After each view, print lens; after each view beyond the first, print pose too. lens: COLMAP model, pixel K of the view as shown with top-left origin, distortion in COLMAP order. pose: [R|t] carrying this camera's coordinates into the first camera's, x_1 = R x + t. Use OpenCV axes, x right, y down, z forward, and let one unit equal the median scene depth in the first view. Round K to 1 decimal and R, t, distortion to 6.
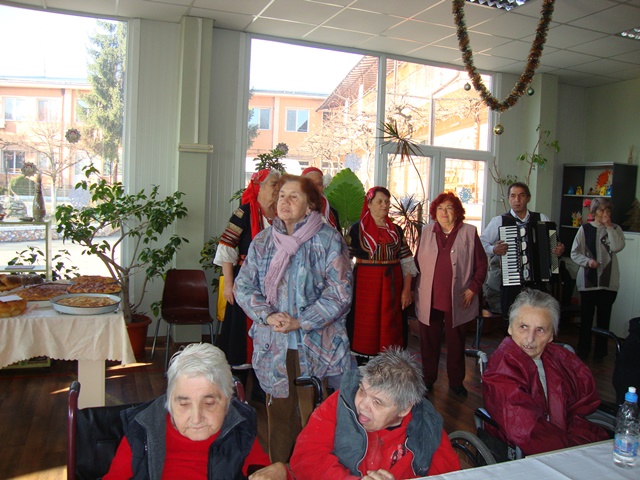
lens RADIAL K [[566.8, 0, 321.1], [0, 566.8, 236.8], [0, 0, 1]] dist [-0.208736, 0.209693]
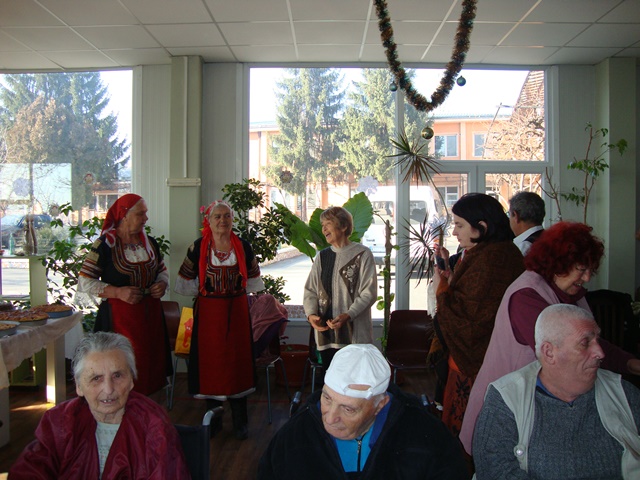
lens RADIAL K [[566.8, 0, 321.1], [0, 566.8, 236.8], [0, 0, 1]] dist [-0.208736, 0.209693]
pose [[0.923111, -0.032425, -0.383165, 0.373060], [0.011809, 0.998359, -0.056035, 0.001263], [0.384353, 0.047202, 0.921979, 0.146506]]
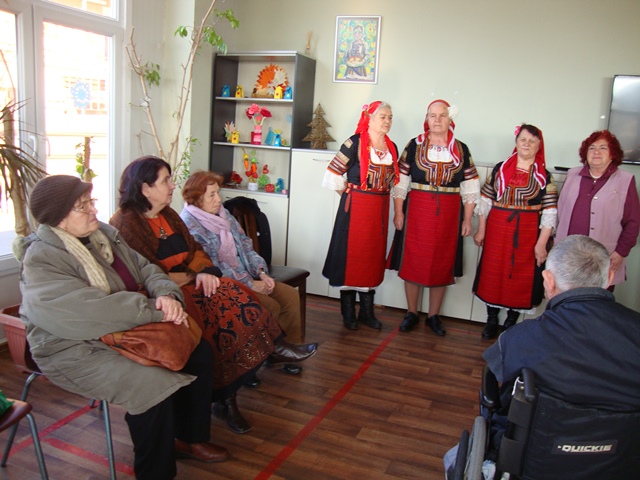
lens RADIAL K [[566.8, 0, 321.1], [0, 566.8, 236.8], [0, 0, 1]] dist [-0.208736, 0.209693]
pose [[0.697641, -0.132240, 0.704138, 0.025019], [0.019103, 0.985902, 0.166230, -0.022905], [-0.716193, -0.102518, 0.690331, 0.527675]]
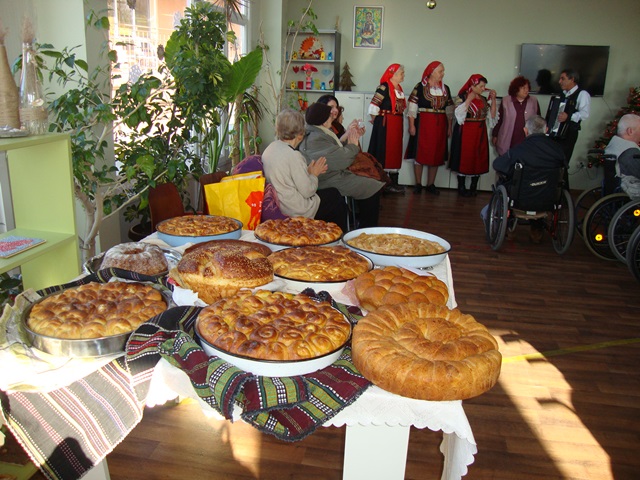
lens RADIAL K [[566.8, 0, 321.1], [0, 566.8, 236.8], [0, 0, 1]] dist [-0.208736, 0.209693]
pose [[0.537920, -0.255066, 0.803482, -0.597843], [0.052833, 0.961454, 0.269843, -0.042608], [-0.841339, -0.102704, 0.530661, 0.431526]]
